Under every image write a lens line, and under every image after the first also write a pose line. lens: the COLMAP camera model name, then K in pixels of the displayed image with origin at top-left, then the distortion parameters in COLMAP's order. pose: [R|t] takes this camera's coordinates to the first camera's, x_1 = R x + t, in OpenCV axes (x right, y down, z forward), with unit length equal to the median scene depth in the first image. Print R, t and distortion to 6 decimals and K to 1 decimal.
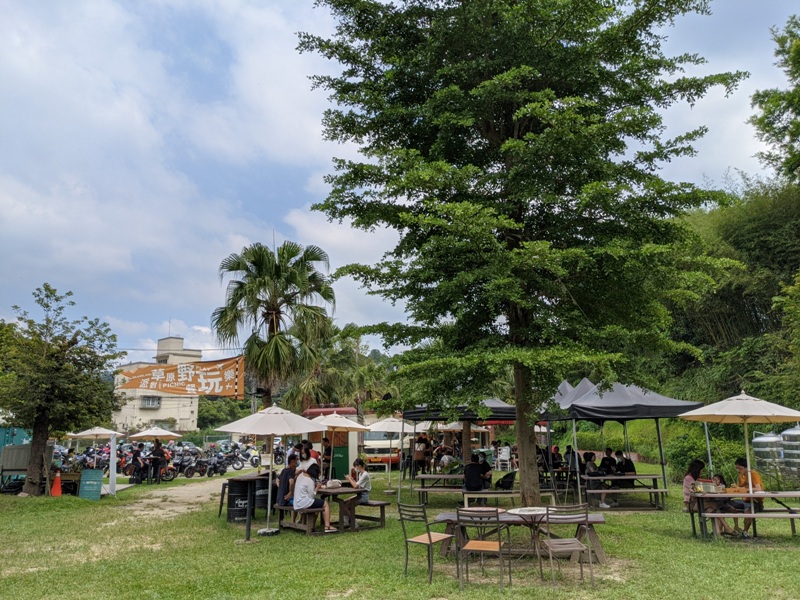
lens RADIAL K [[637.8, 0, 402.1], [0, 637.8, 295.6], [0, 0, 1]] dist [0.039166, -0.042696]
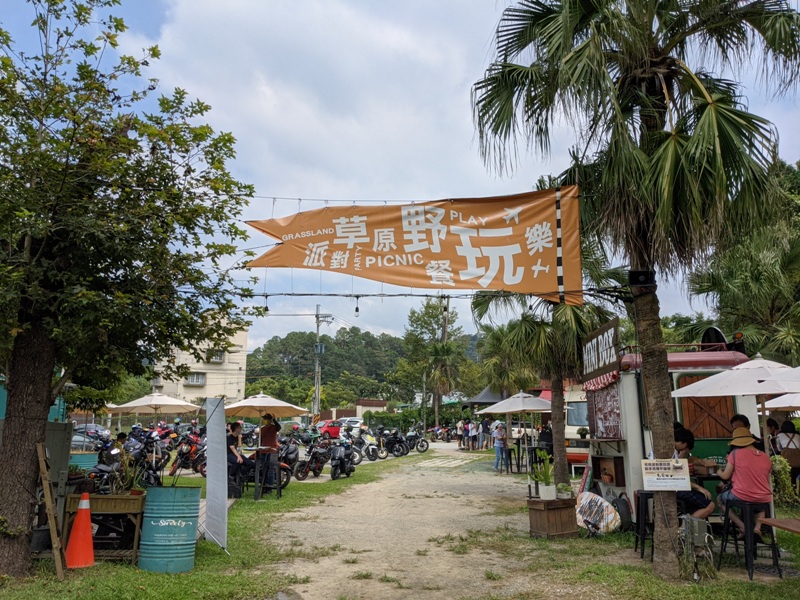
lens RADIAL K [[637.8, 0, 398.1], [0, 637.8, 304.5], [0, 0, 1]] dist [0.039166, -0.042696]
pose [[0.998845, 0.004020, -0.047875, -0.332821], [-0.002281, 0.999337, 0.036329, 0.149082], [0.047989, -0.036178, 0.998192, 0.634490]]
